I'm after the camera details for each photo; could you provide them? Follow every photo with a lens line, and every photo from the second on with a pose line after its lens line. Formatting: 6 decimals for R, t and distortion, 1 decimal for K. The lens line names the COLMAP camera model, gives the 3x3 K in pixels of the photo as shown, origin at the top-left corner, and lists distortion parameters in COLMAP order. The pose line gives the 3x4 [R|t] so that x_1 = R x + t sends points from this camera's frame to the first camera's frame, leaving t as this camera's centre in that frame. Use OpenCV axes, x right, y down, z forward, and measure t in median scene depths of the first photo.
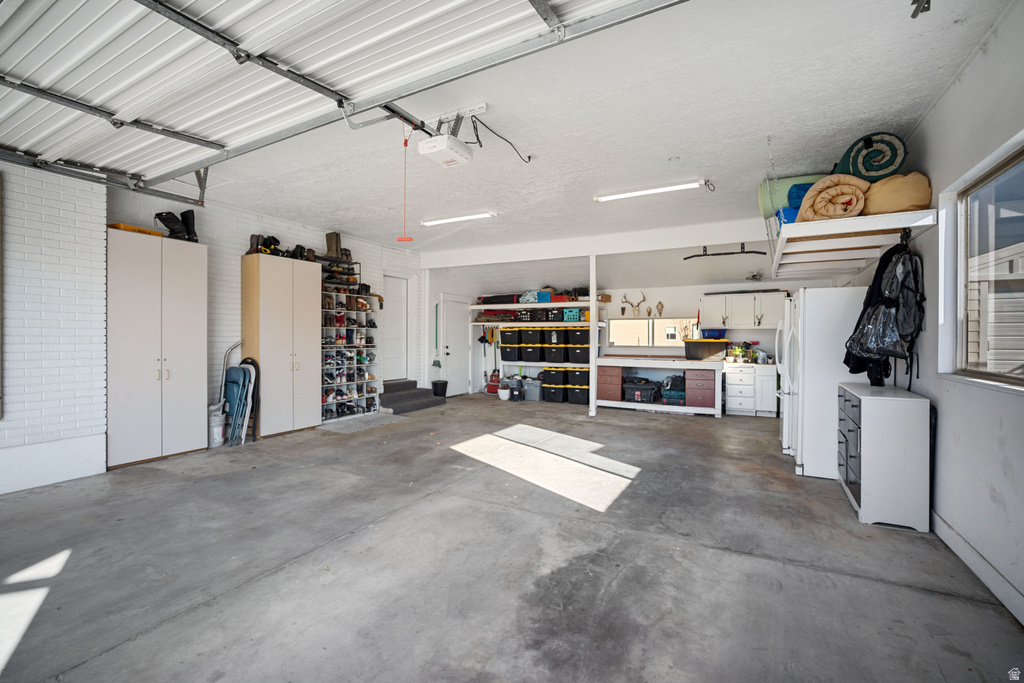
lens RADIAL K [[447.0, 0, 512.0], [0, 447.0, 341.5], [0, 0, 1]] dist [-0.002872, -0.000366]
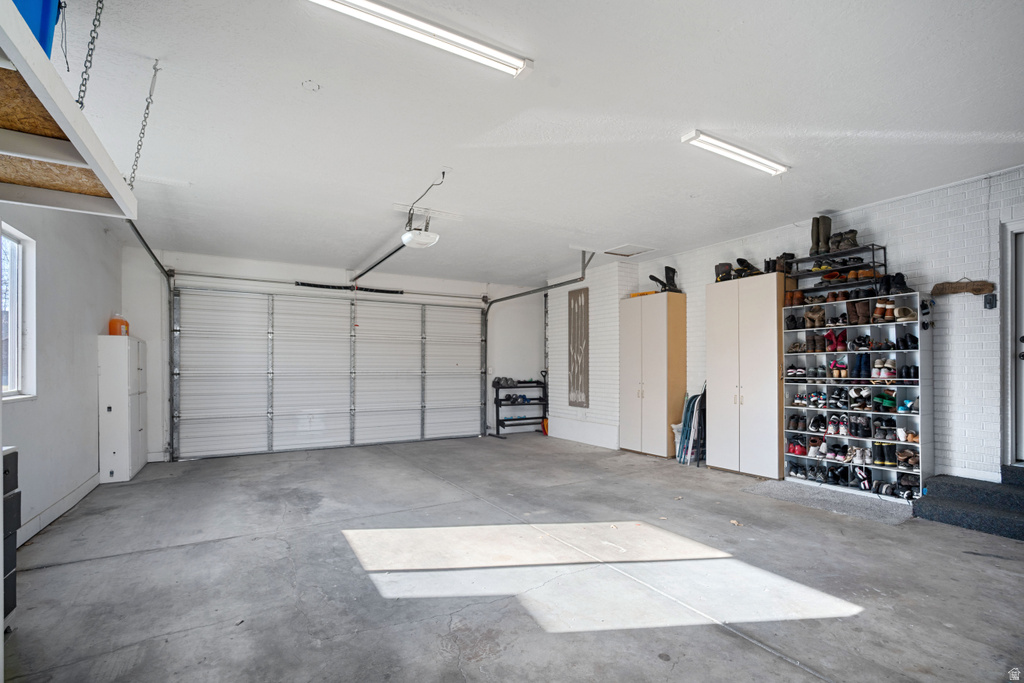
lens RADIAL K [[463.3, 0, 513.2], [0, 463.3, 369.1], [0, 0, 1]] dist [0.001313, 0.001065]
pose [[-0.512732, -0.005572, -0.858531, 0.881493], [-0.006295, 0.999976, -0.002730, -0.001770], [0.858526, 0.004004, -0.512755, 1.785557]]
